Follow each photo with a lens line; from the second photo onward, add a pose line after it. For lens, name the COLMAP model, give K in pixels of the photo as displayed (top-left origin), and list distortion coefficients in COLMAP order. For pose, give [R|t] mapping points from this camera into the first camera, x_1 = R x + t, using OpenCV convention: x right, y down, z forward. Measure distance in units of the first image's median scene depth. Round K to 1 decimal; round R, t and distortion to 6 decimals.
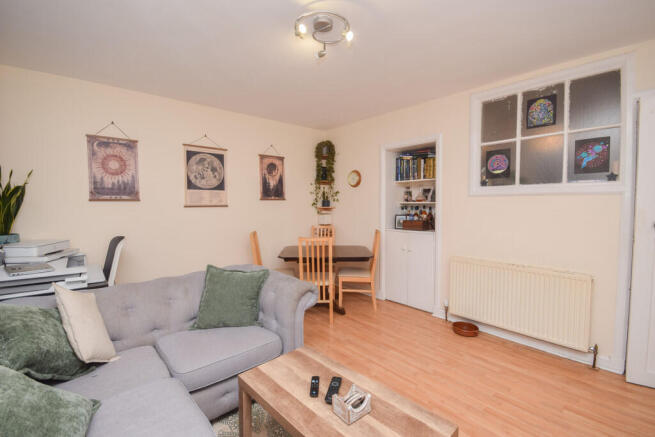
lens RADIAL K [[288.3, 0, 328.9], [0, 288.3, 217.6], [0, 0, 1]] dist [0.000438, 0.000278]
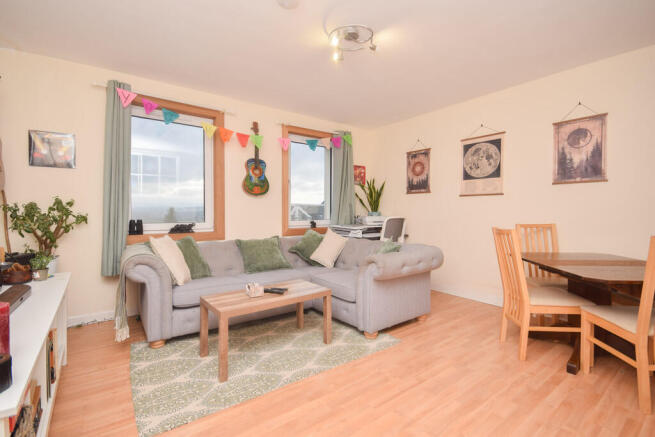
lens RADIAL K [[307.4, 0, 326.9], [0, 307.4, 214.6], [0, 0, 1]] dist [-0.001027, -0.000348]
pose [[-0.108062, 0.016435, -0.994008, 0.715102], [-0.047445, 0.998639, 0.021670, 0.032274], [0.993011, 0.049503, -0.107135, 0.591657]]
